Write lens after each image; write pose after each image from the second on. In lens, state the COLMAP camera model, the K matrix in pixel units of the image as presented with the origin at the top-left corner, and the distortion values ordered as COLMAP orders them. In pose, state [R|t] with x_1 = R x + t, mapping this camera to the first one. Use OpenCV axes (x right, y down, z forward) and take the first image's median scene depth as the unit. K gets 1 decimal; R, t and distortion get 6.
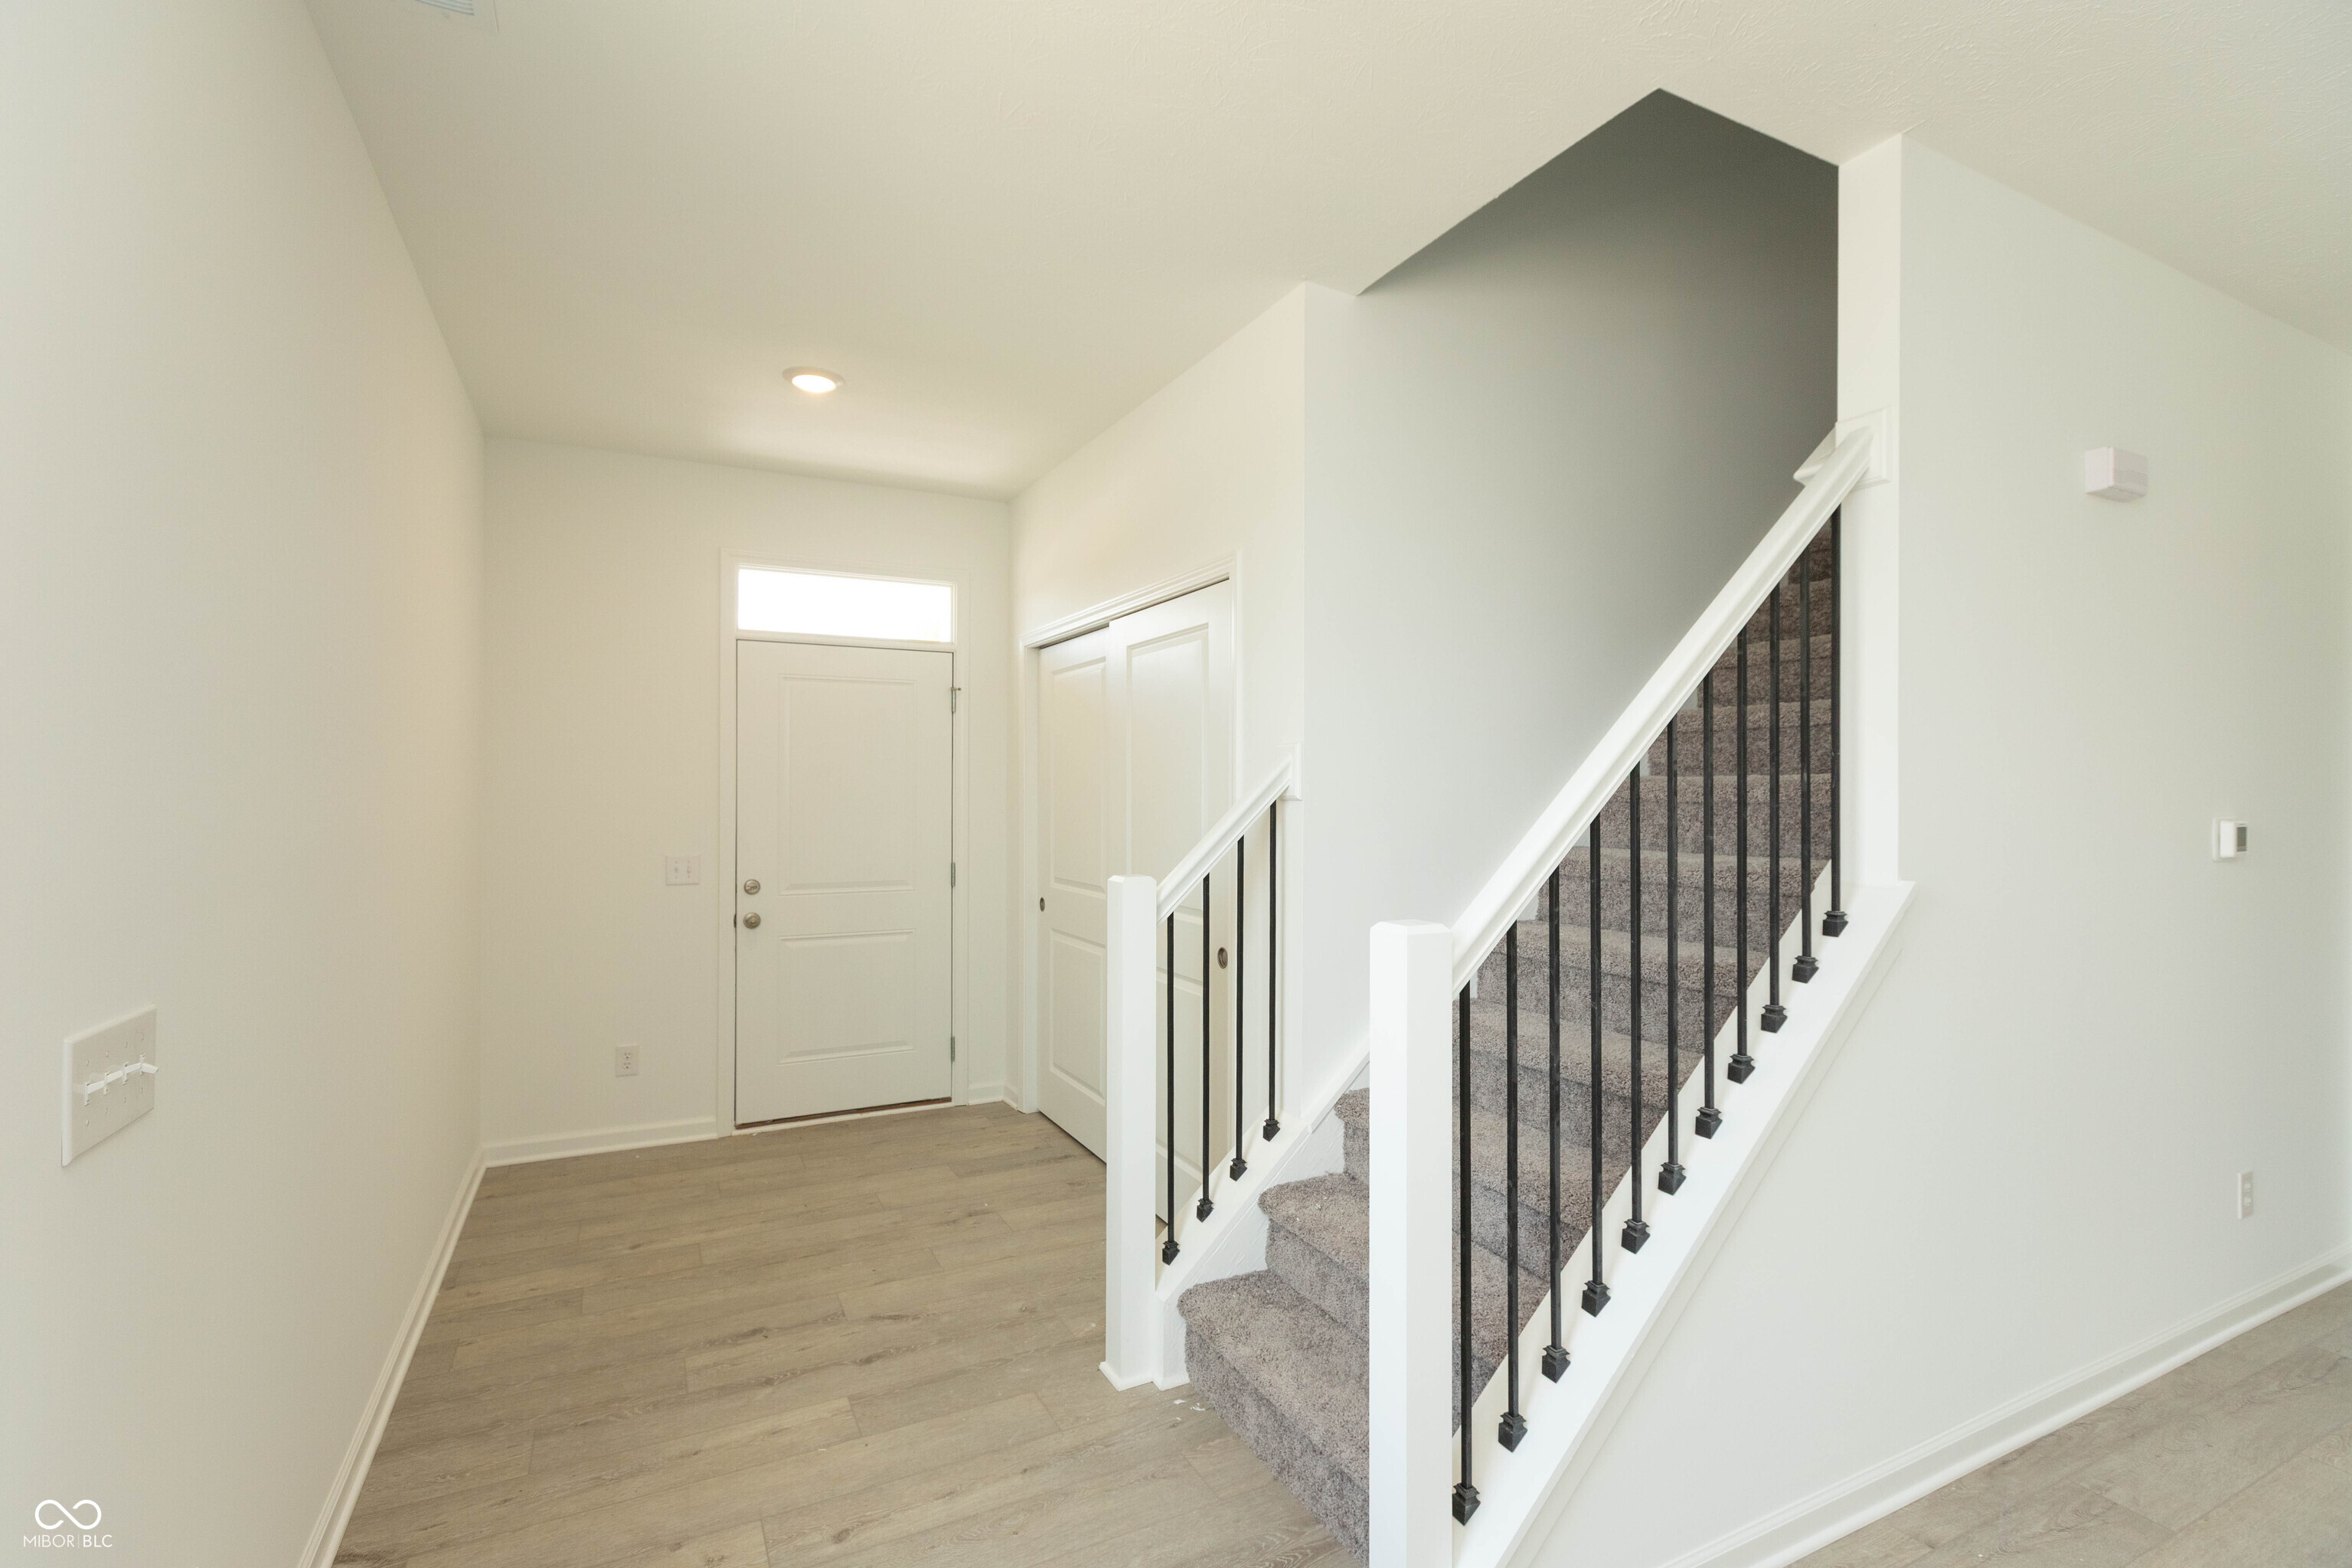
lens RADIAL K [[1075.3, 0, 1173.0], [0, 1075.3, 784.6], [0, 0, 1]] dist [-0.006424, 0.000076]
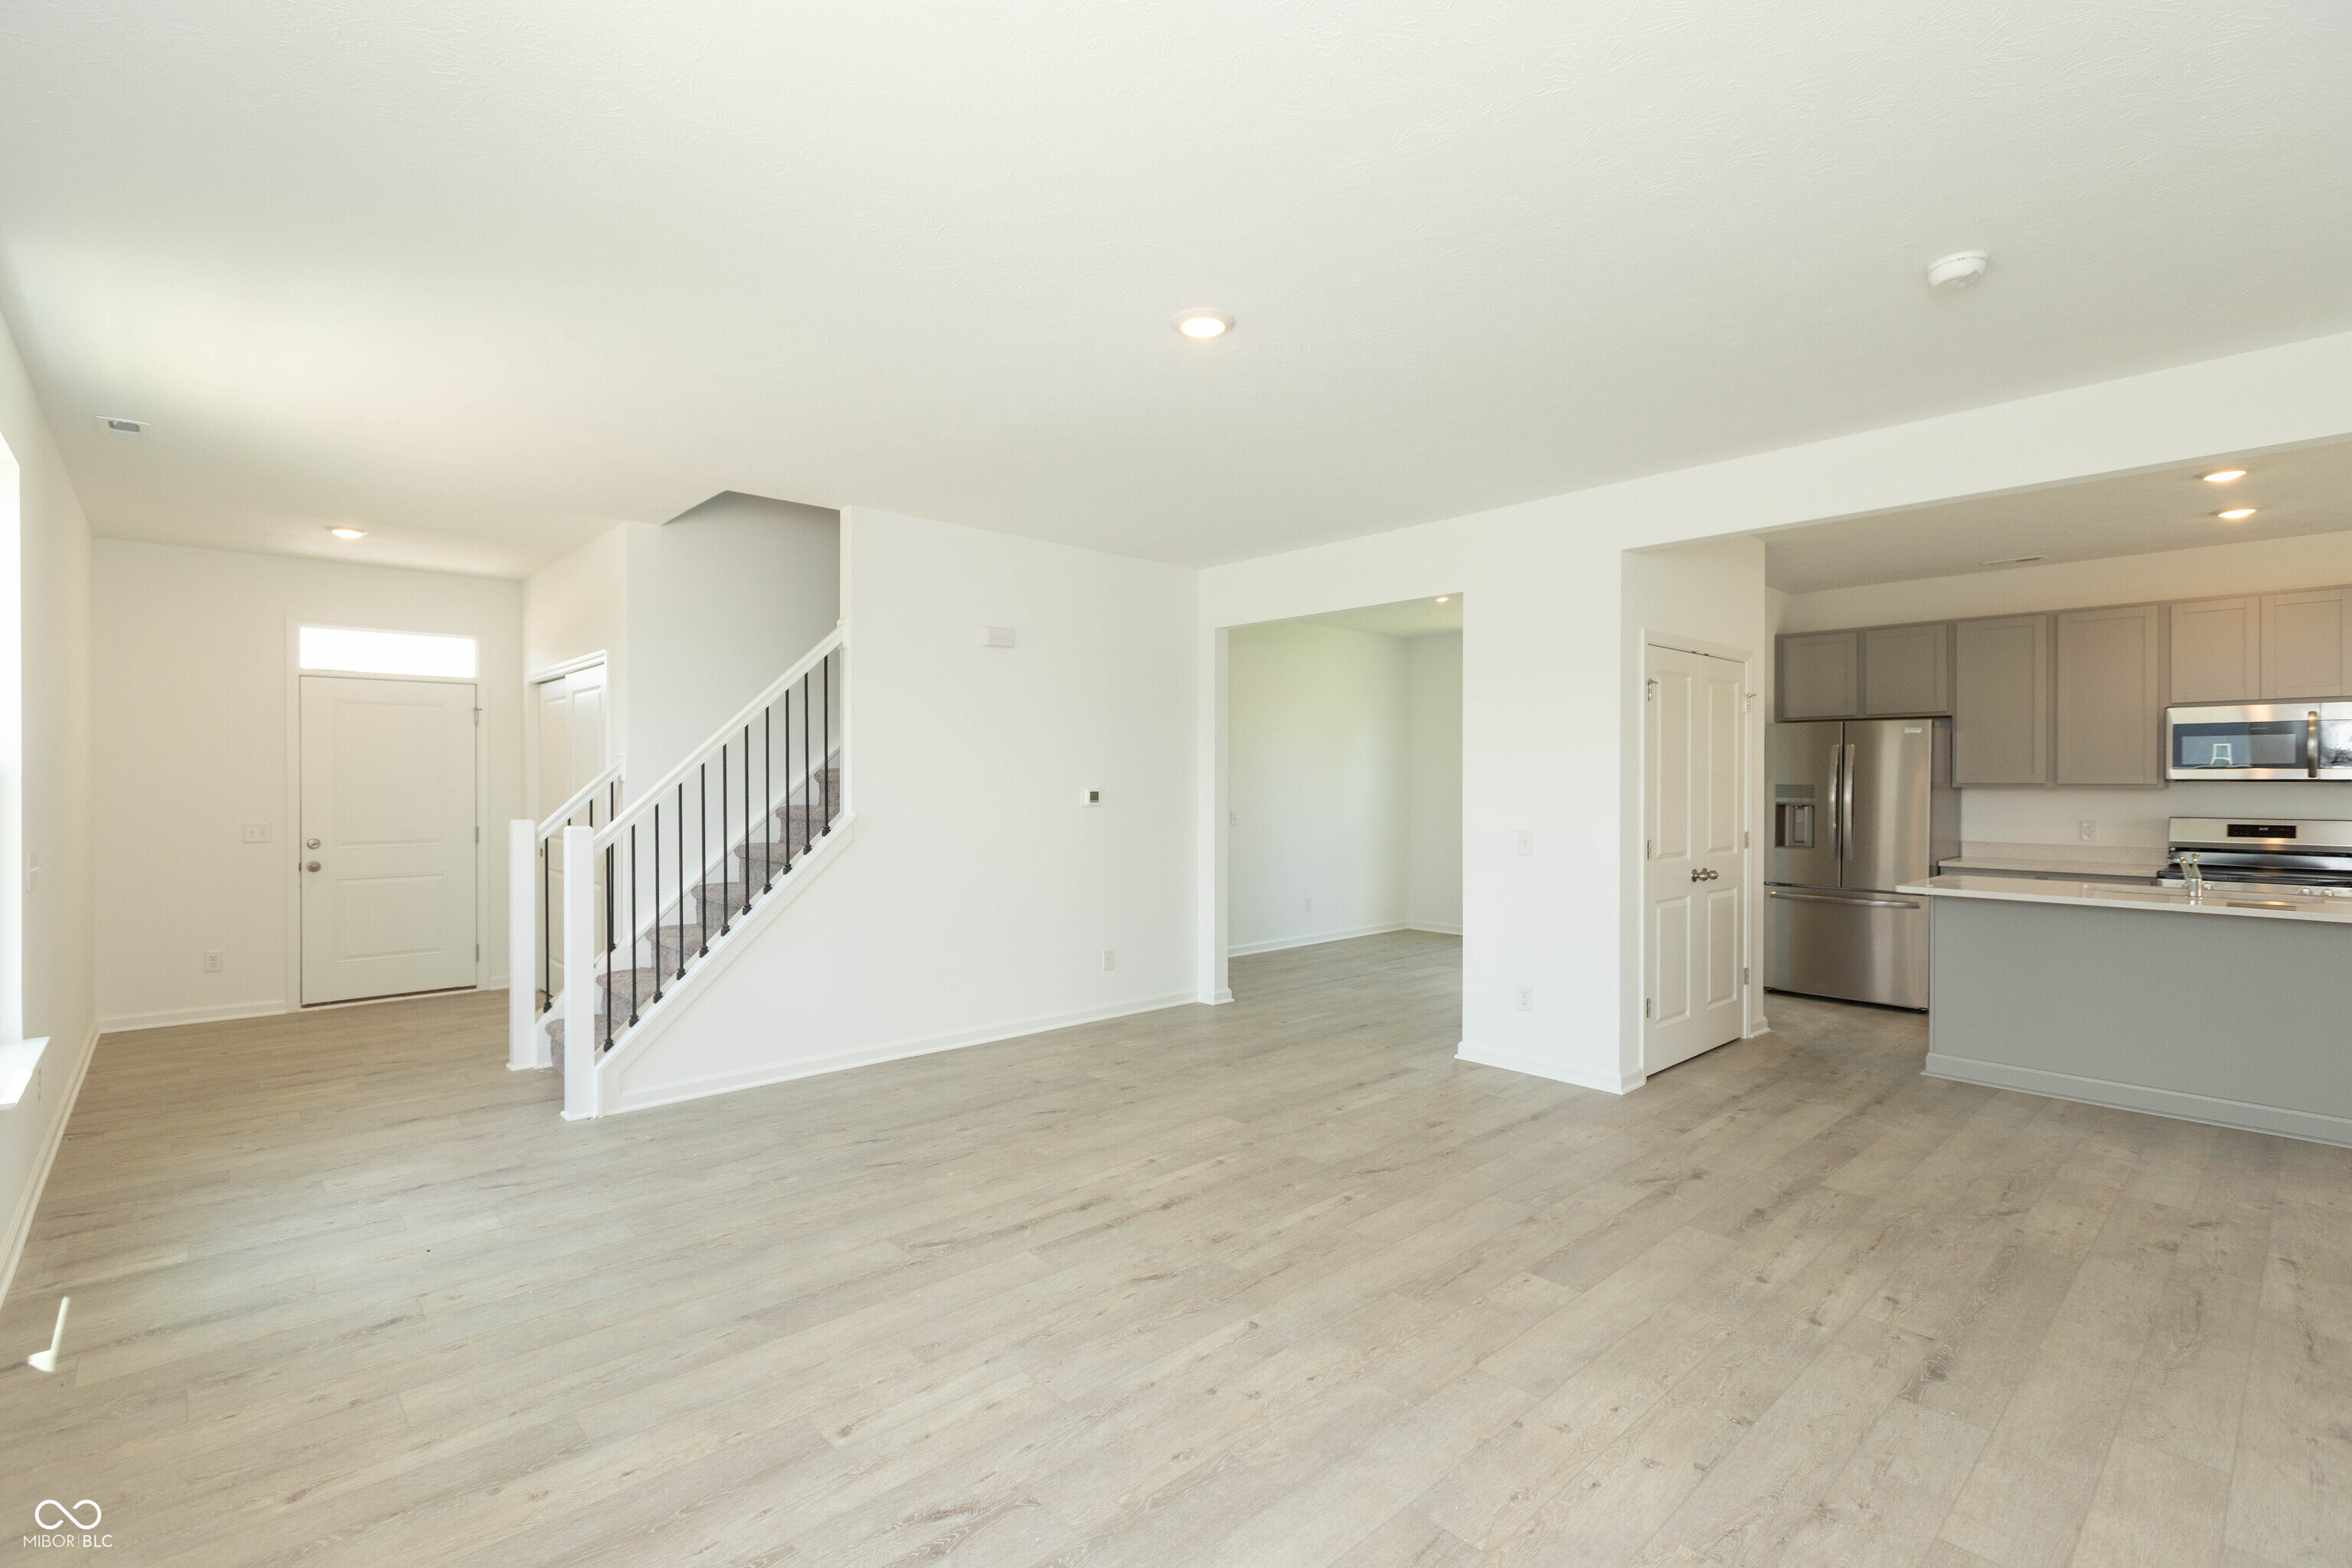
lens RADIAL K [[1075.3, 0, 1187.8], [0, 1075.3, 781.0], [0, 0, 1]] dist [-0.006424, 0.000076]
pose [[0.960218, -0.004952, 0.279209, 0.355892], [0.002681, 0.999960, 0.008518, -0.000702], [-0.279240, -0.007431, 0.960193, -0.757721]]
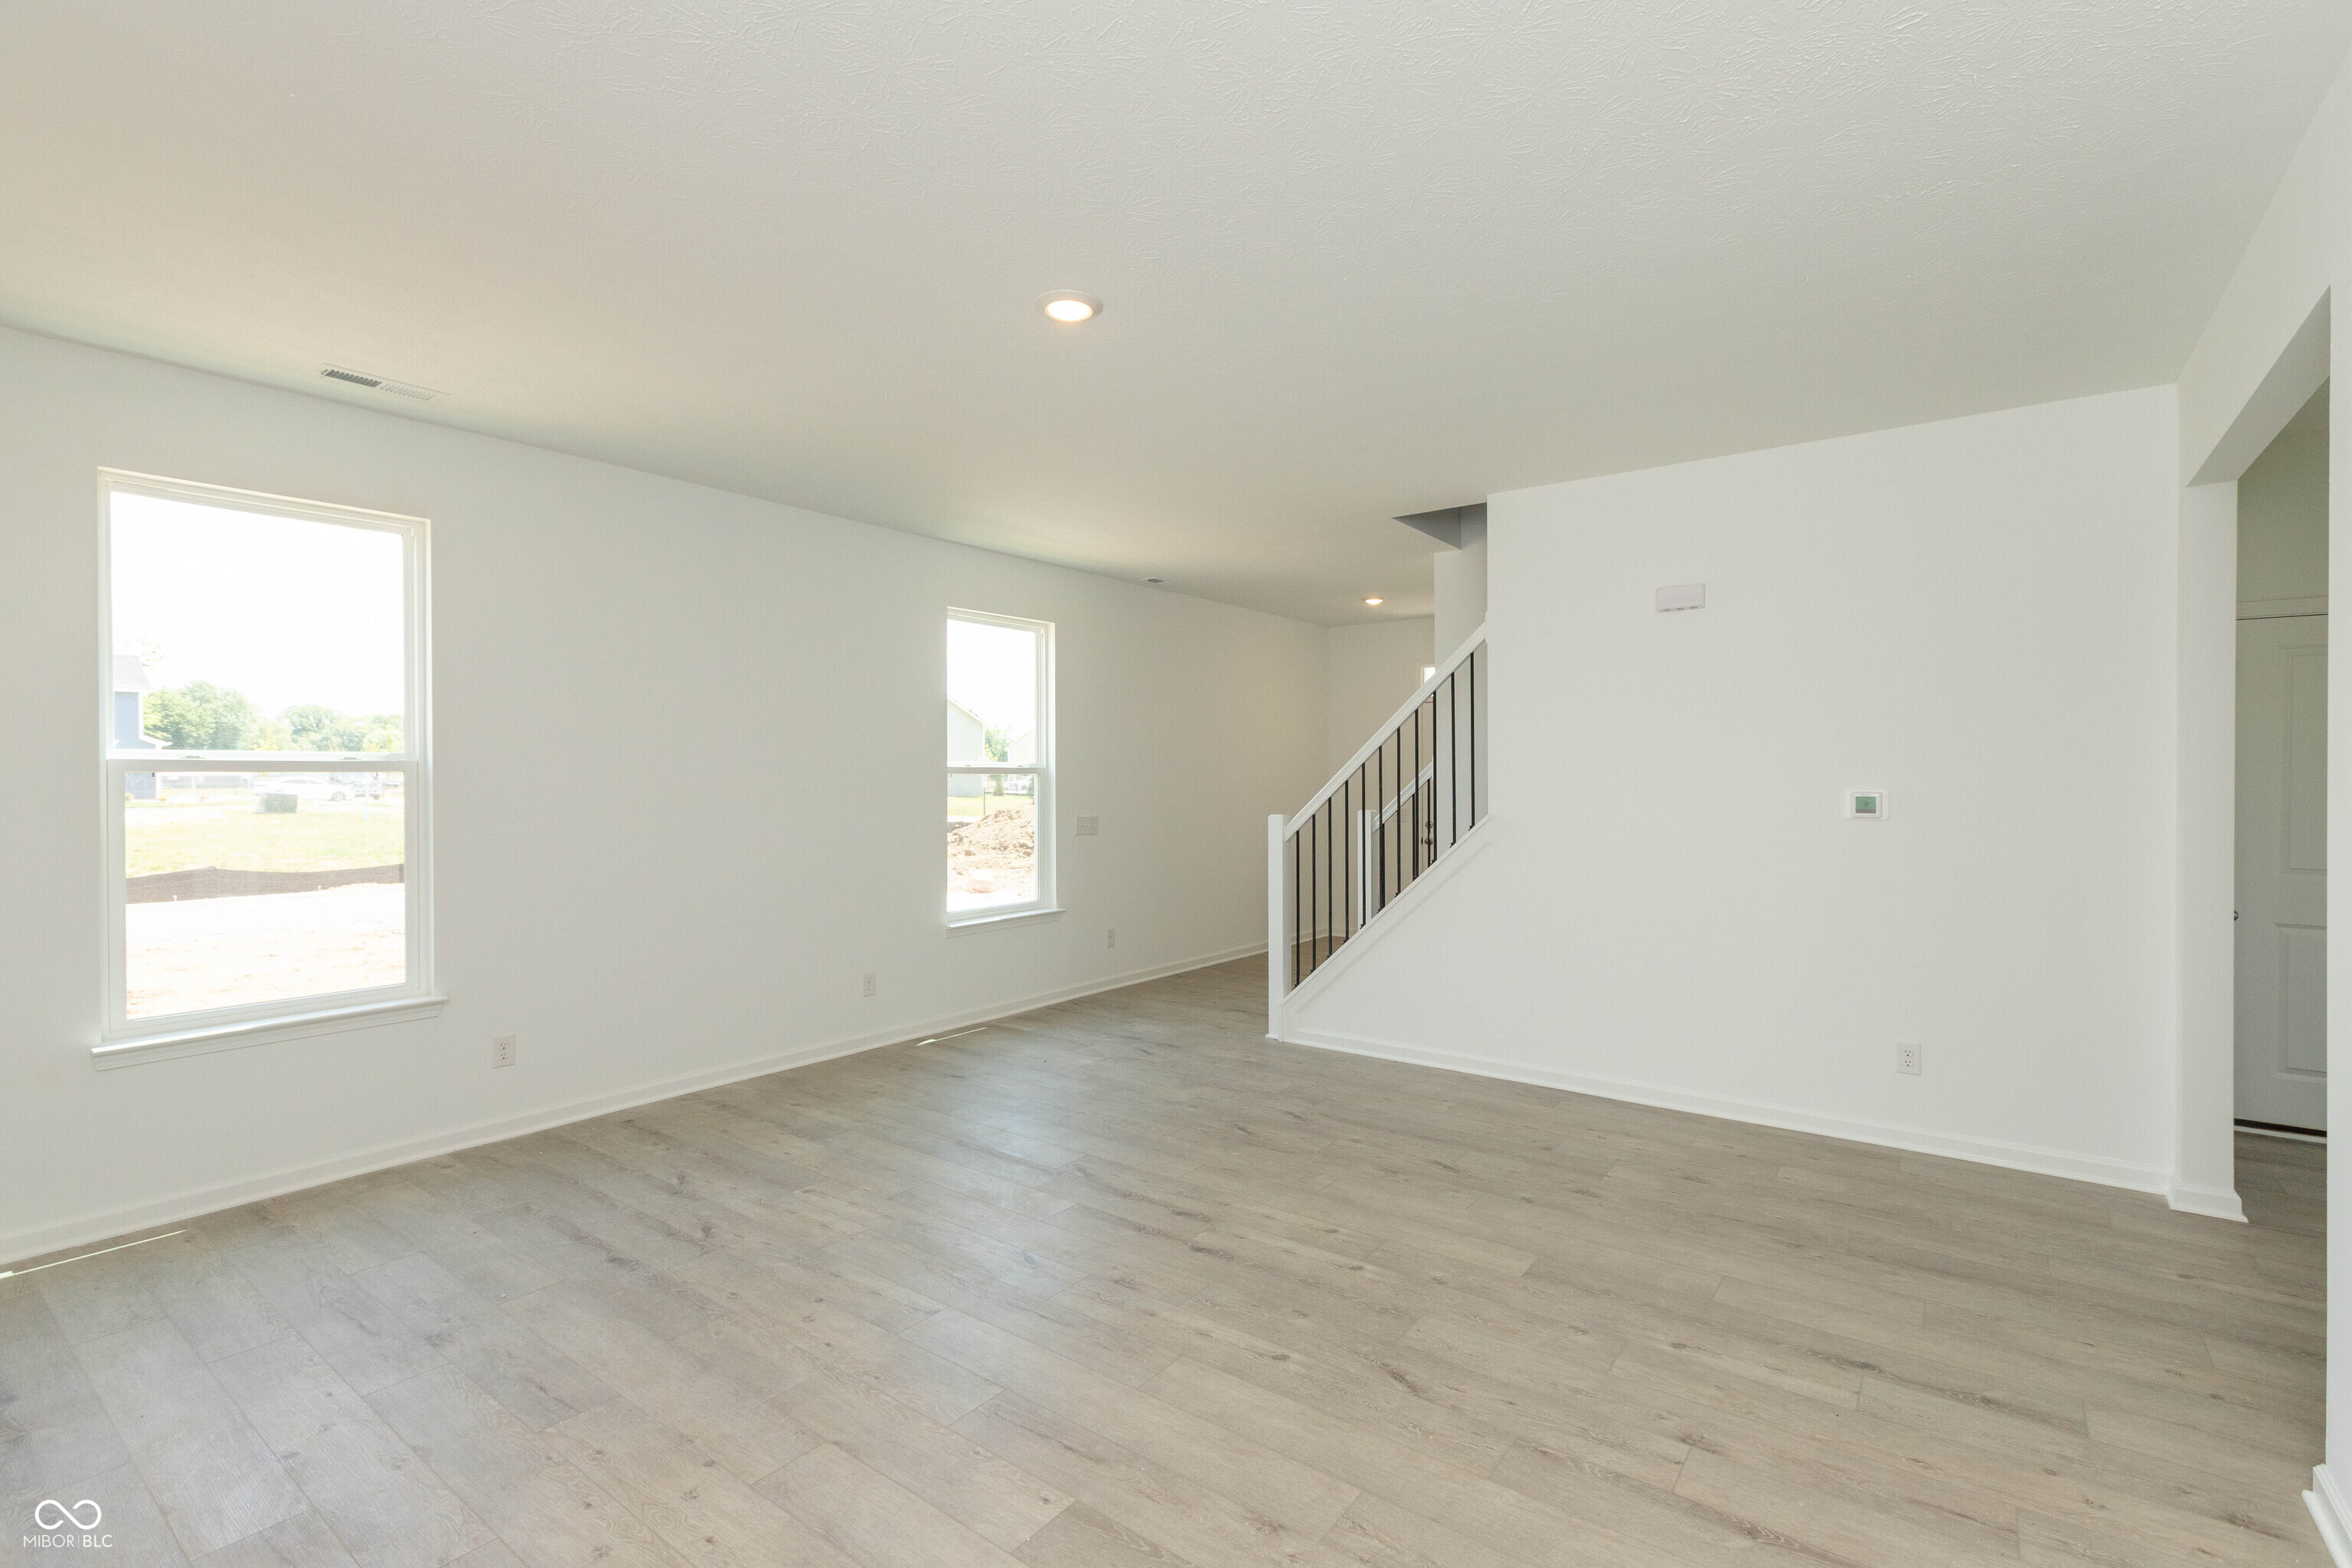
lens RADIAL K [[1075.3, 0, 1182.4], [0, 1075.3, 781.5], [0, 0, 1]] dist [-0.006424, 0.000076]
pose [[0.445973, 0.002168, -0.895044, 1.203551], [0.003987, 0.999982, 0.004409, 0.004774], [0.895038, -0.005535, 0.445956, -0.318302]]
